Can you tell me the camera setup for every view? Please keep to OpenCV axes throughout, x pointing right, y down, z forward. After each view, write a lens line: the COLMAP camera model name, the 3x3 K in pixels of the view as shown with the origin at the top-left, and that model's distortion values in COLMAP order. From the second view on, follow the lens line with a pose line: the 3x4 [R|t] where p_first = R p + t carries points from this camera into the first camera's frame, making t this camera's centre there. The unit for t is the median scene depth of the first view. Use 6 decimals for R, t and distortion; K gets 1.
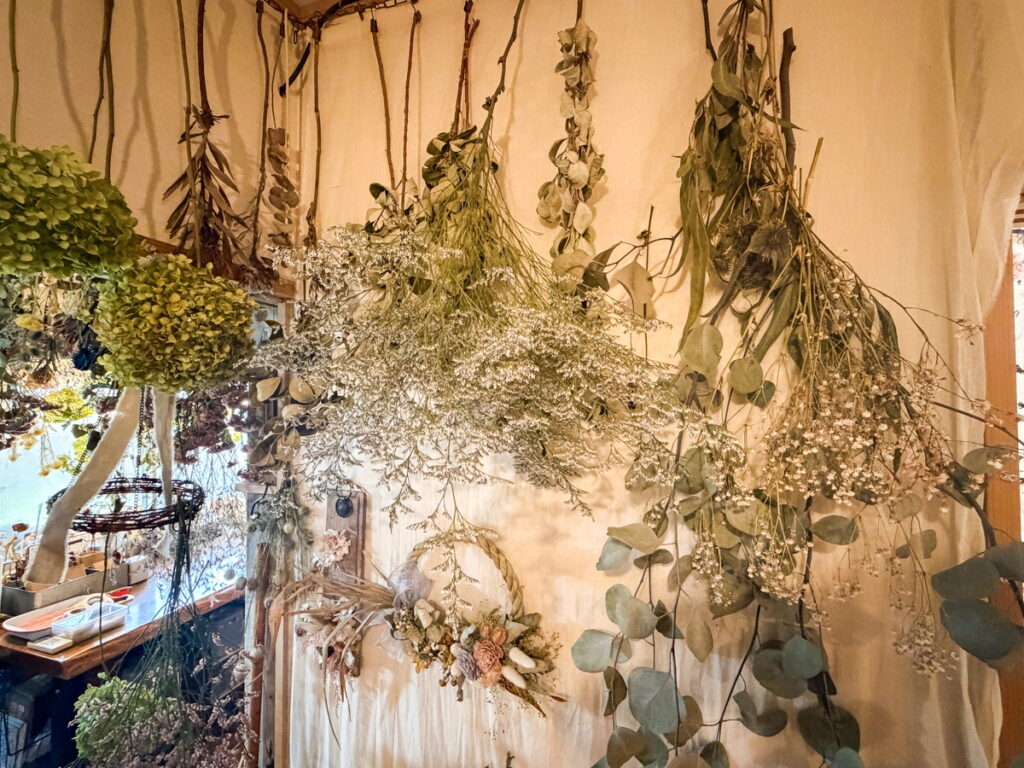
lens RADIAL K [[469.3, 0, 510.1], [0, 469.3, 387.8], [0, 0, 1]] dist [0.003532, -0.001519]
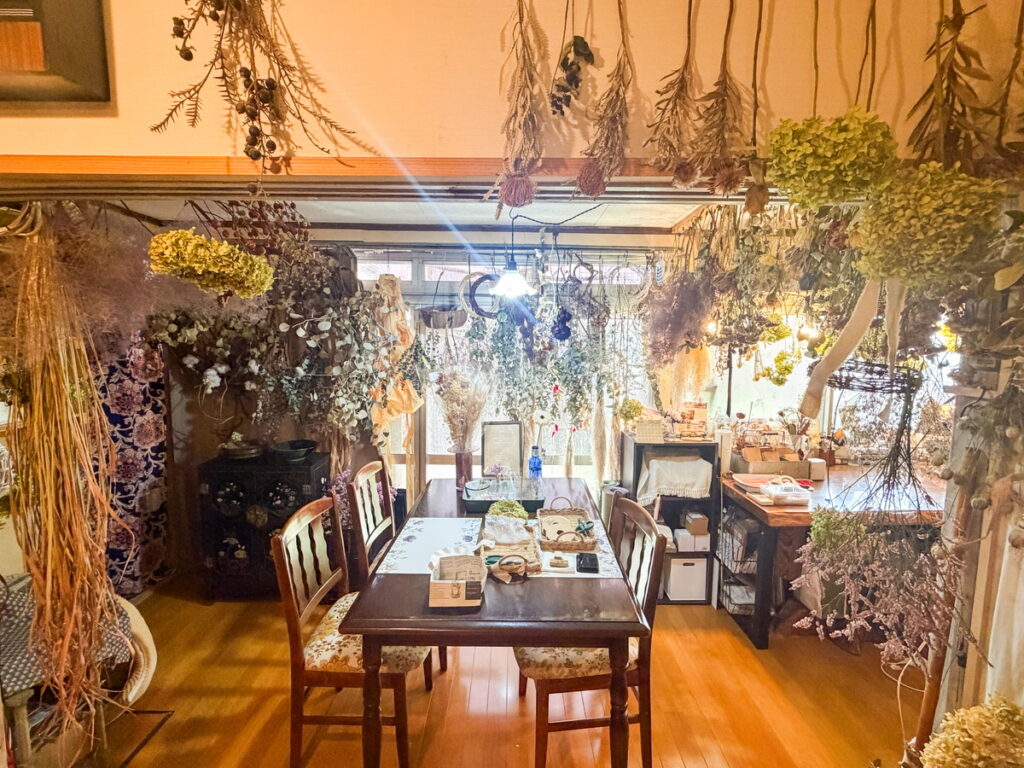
lens RADIAL K [[469.3, 0, 510.9], [0, 469.3, 383.1], [0, 0, 1]] dist [0.003532, -0.001519]
pose [[0.339472, 0.103192, -0.934939, 0.088054], [0.012115, 0.993402, 0.114044, 0.109283], [0.940538, -0.050042, 0.335982, -0.375111]]
